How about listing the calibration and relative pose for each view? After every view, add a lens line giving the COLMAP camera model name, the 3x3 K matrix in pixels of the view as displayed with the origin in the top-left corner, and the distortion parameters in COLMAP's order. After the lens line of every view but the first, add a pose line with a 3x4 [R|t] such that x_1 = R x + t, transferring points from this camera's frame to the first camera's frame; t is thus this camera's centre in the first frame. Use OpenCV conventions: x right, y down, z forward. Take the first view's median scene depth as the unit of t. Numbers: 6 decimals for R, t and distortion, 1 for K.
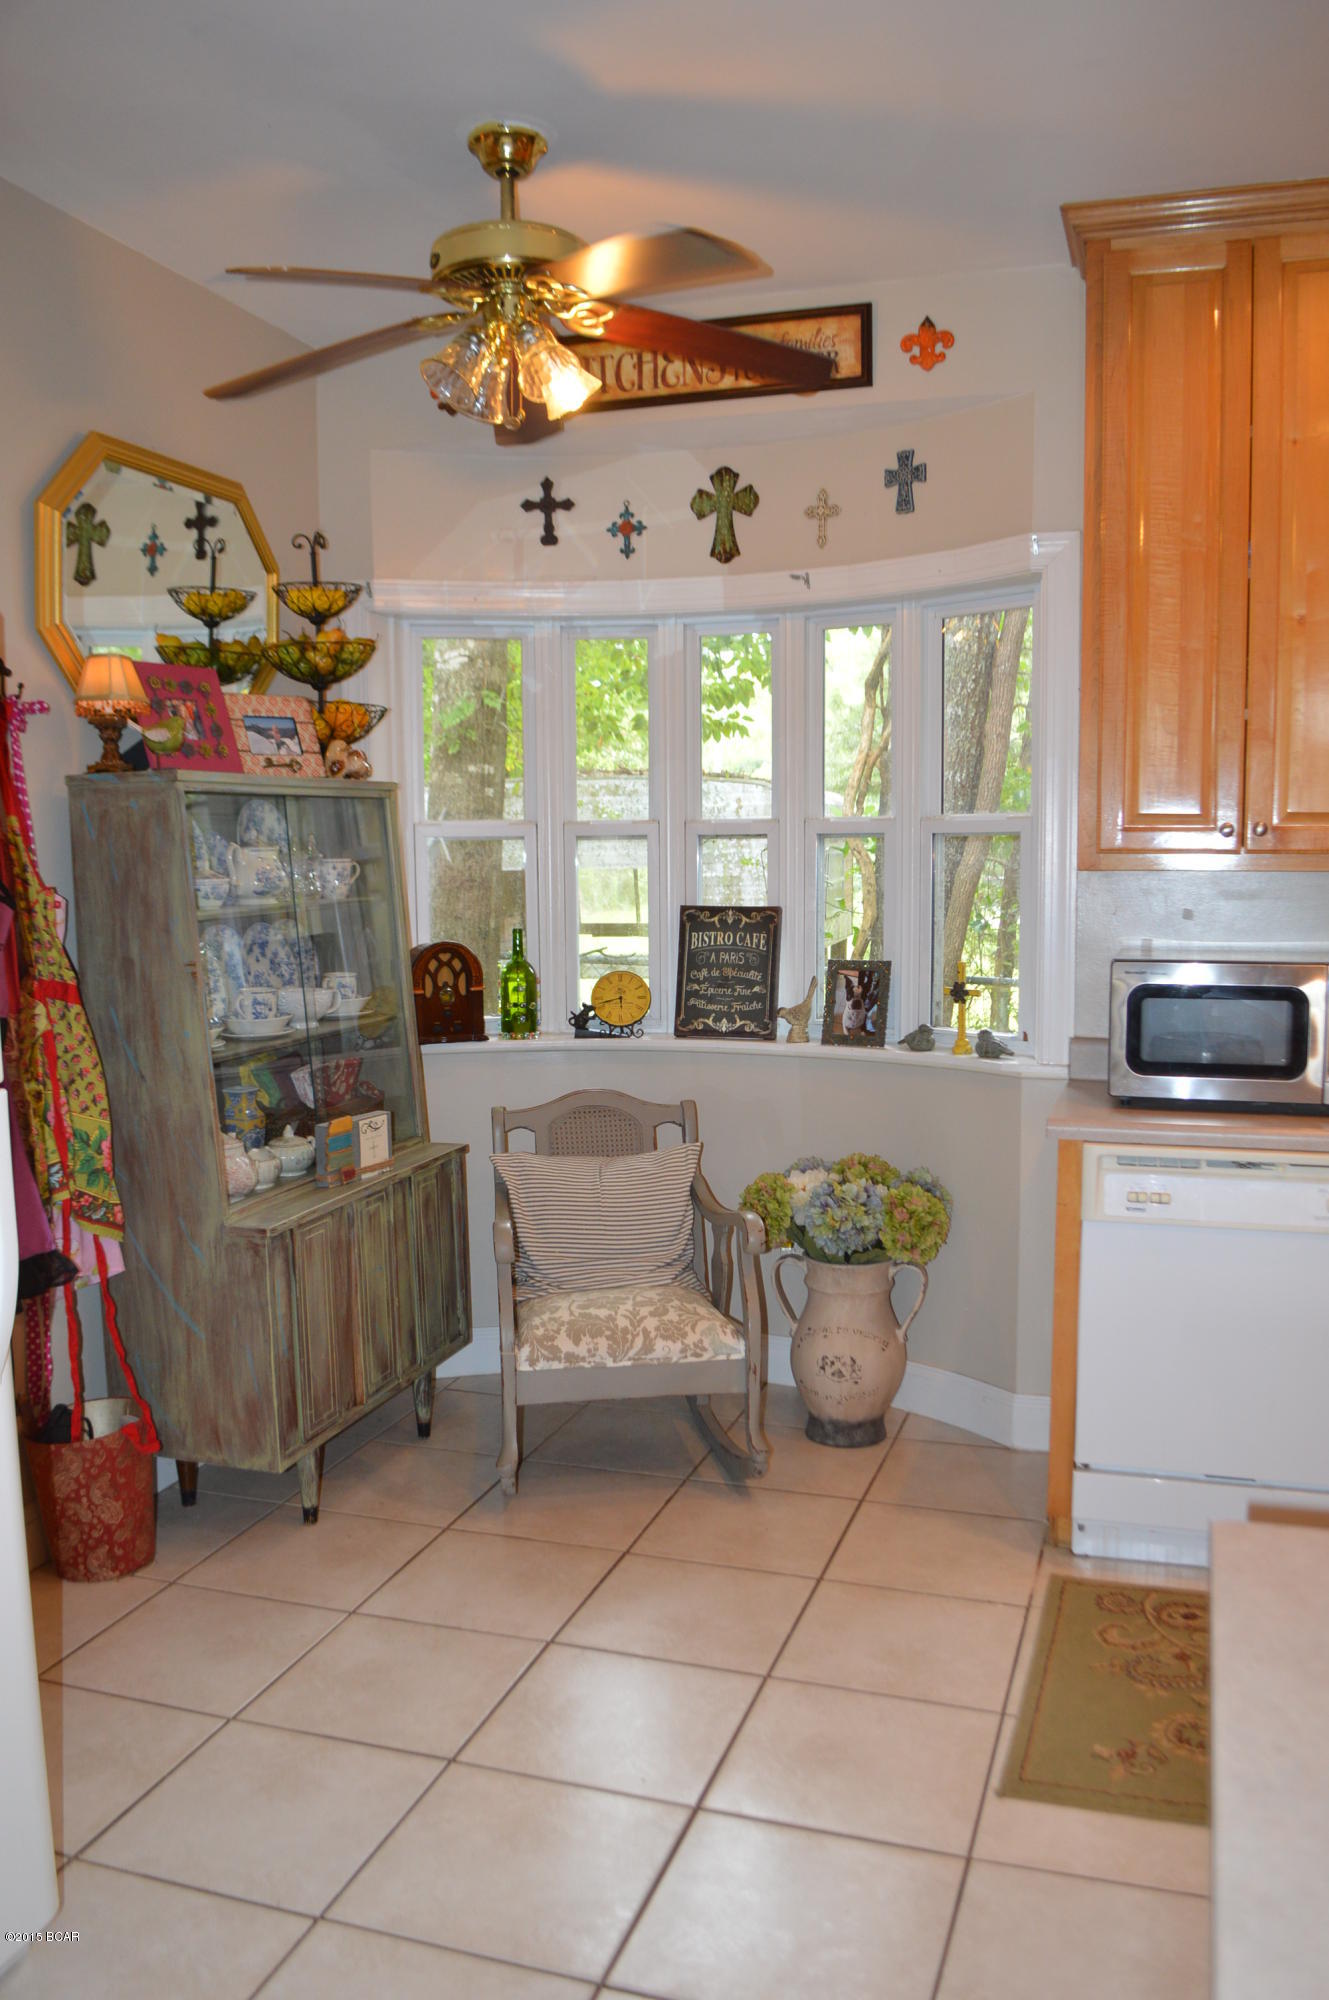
lens RADIAL K [[1588.7, 0, 668.8], [0, 1588.7, 1027.7], [0, 0, 1]] dist [-0.080939, 0.009350]
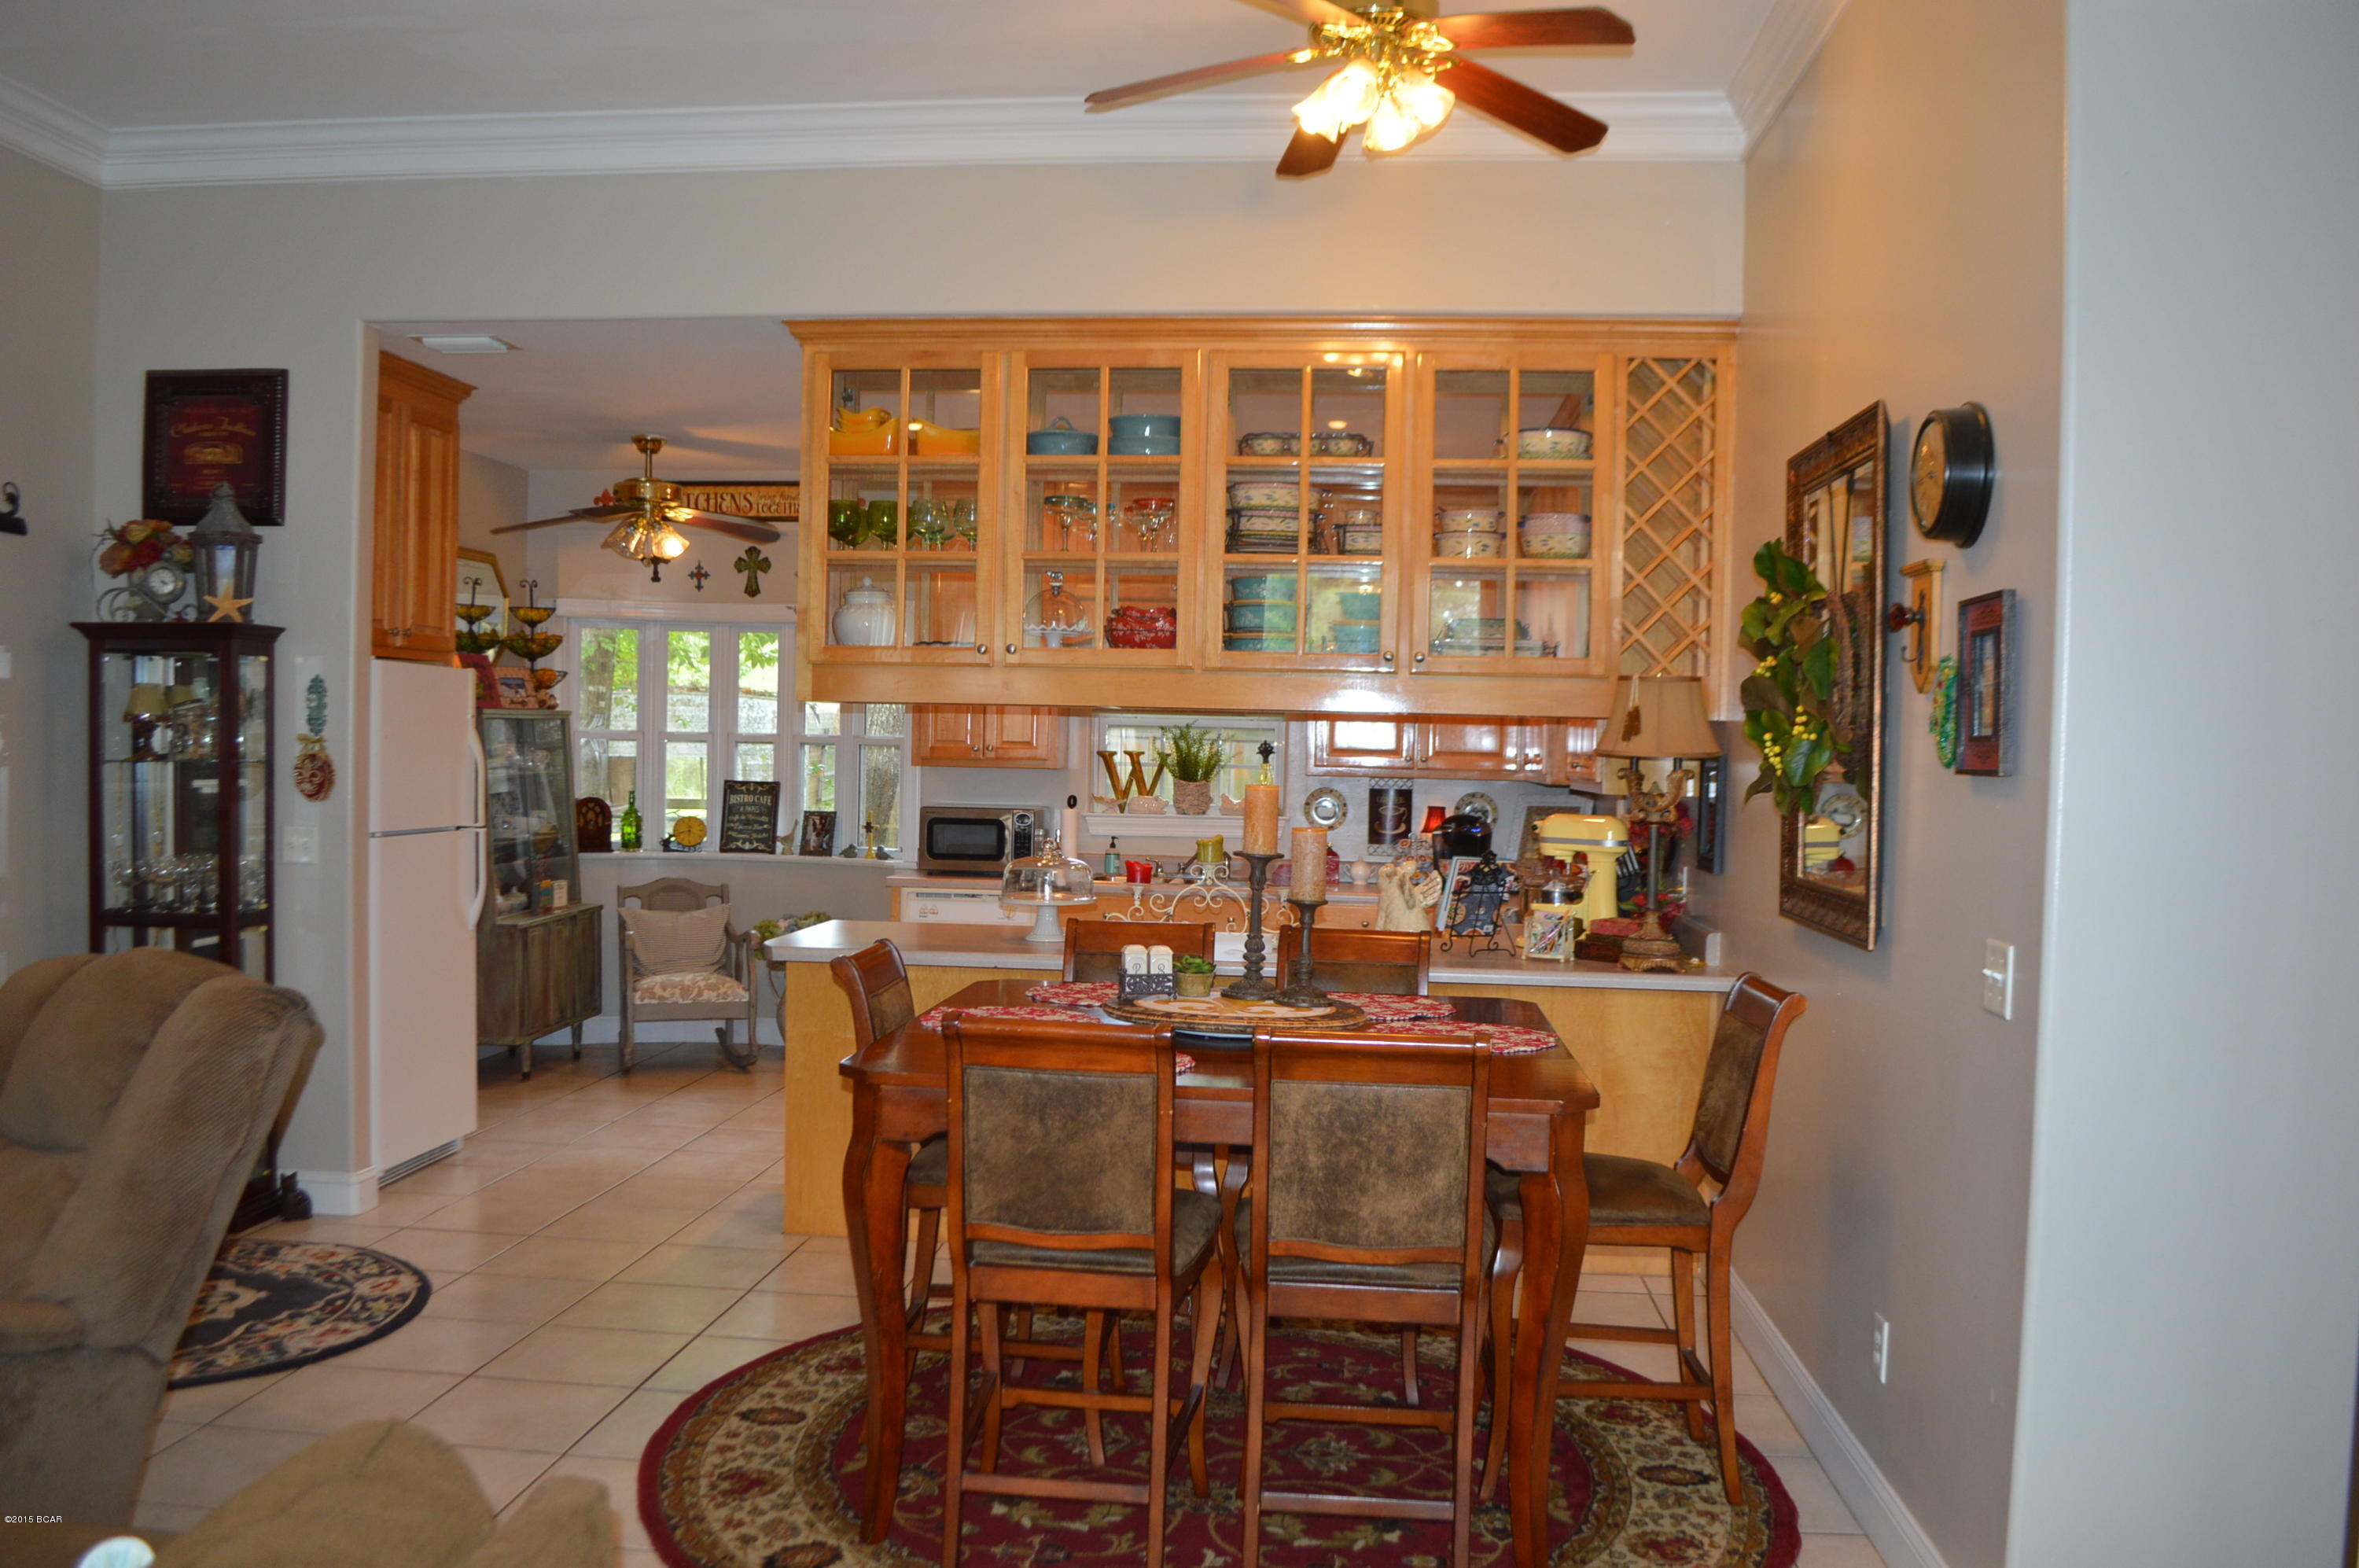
lens RADIAL K [[1873.9, 0, 1180.2], [0, 1873.9, 794.7], [0, 0, 1]] dist [-0.080939, 0.009350]
pose [[0.973552, 0.020790, 0.227520, 0.032202], [-0.002631, 0.996805, -0.079829, 0.115810], [-0.228452, 0.077119, 0.970496, -1.264089]]
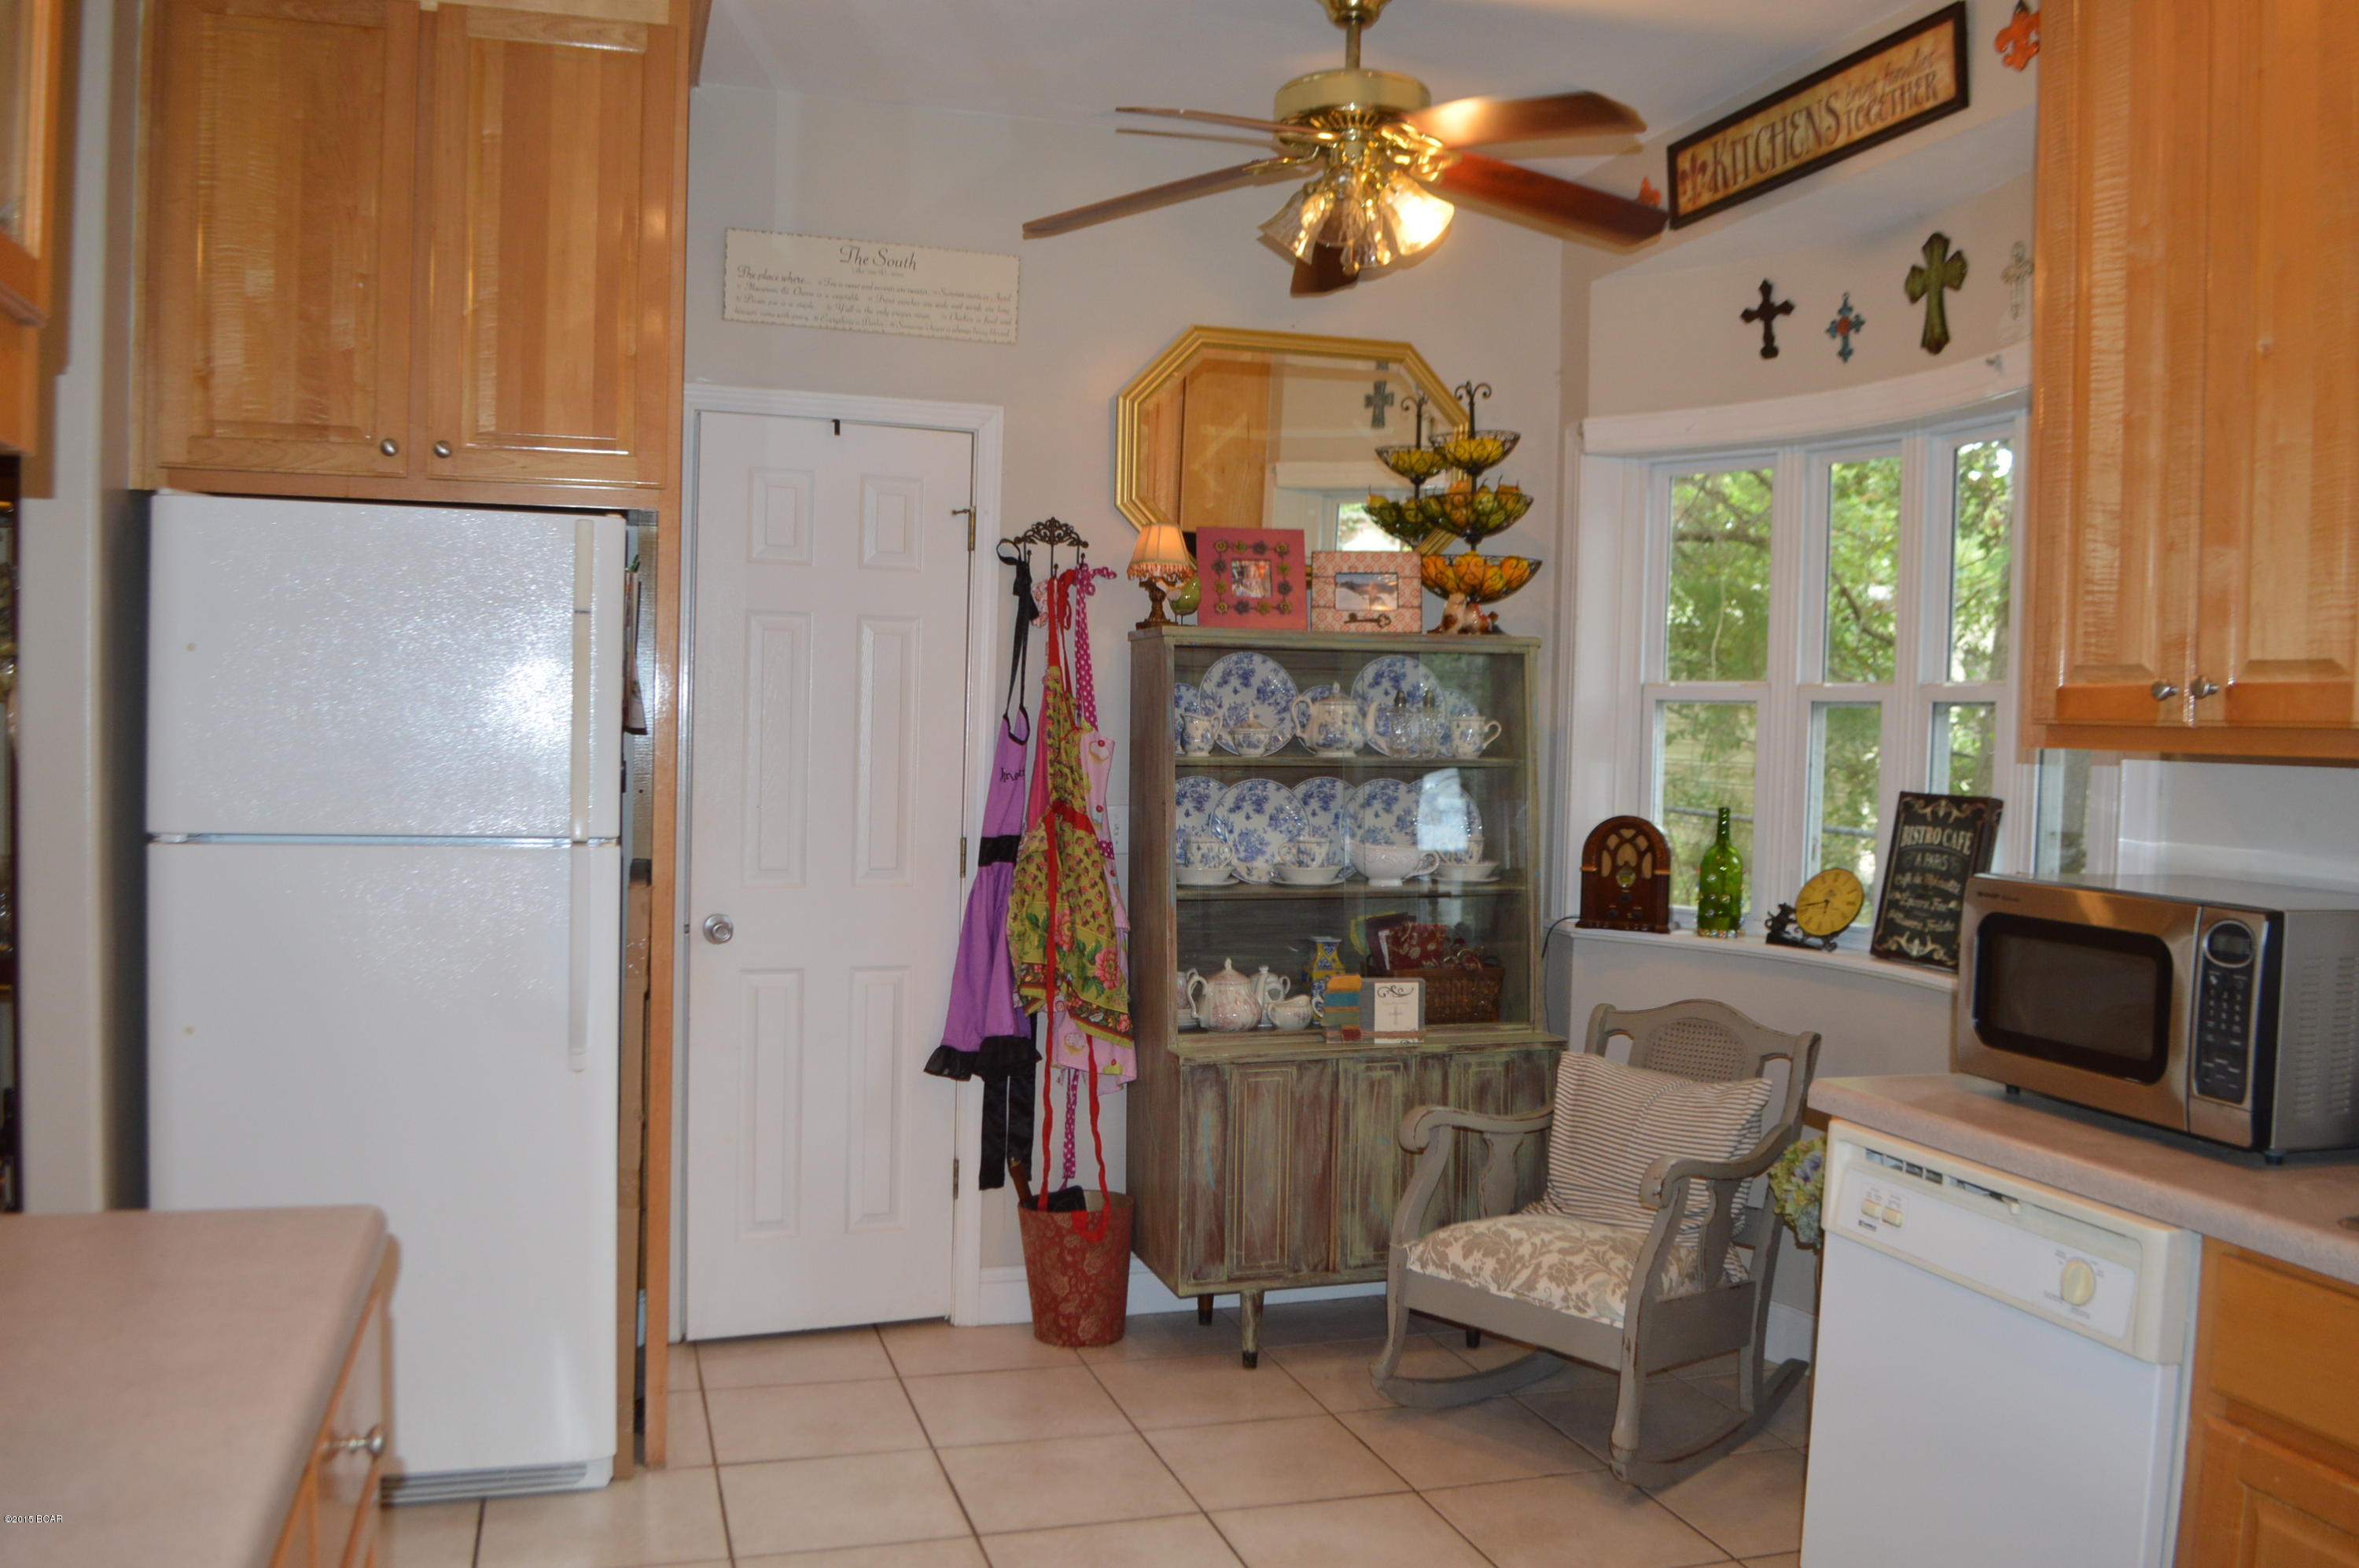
lens RADIAL K [[1873.9, 0, 1159.7], [0, 1873.9, 786.4], [0, 0, 1]] dist [-0.080939, 0.009350]
pose [[0.575936, 0.050431, -0.815937, 0.578815], [-0.118221, 0.992742, -0.022088, -0.017027], [0.808901, 0.109182, 0.577718, 0.190973]]
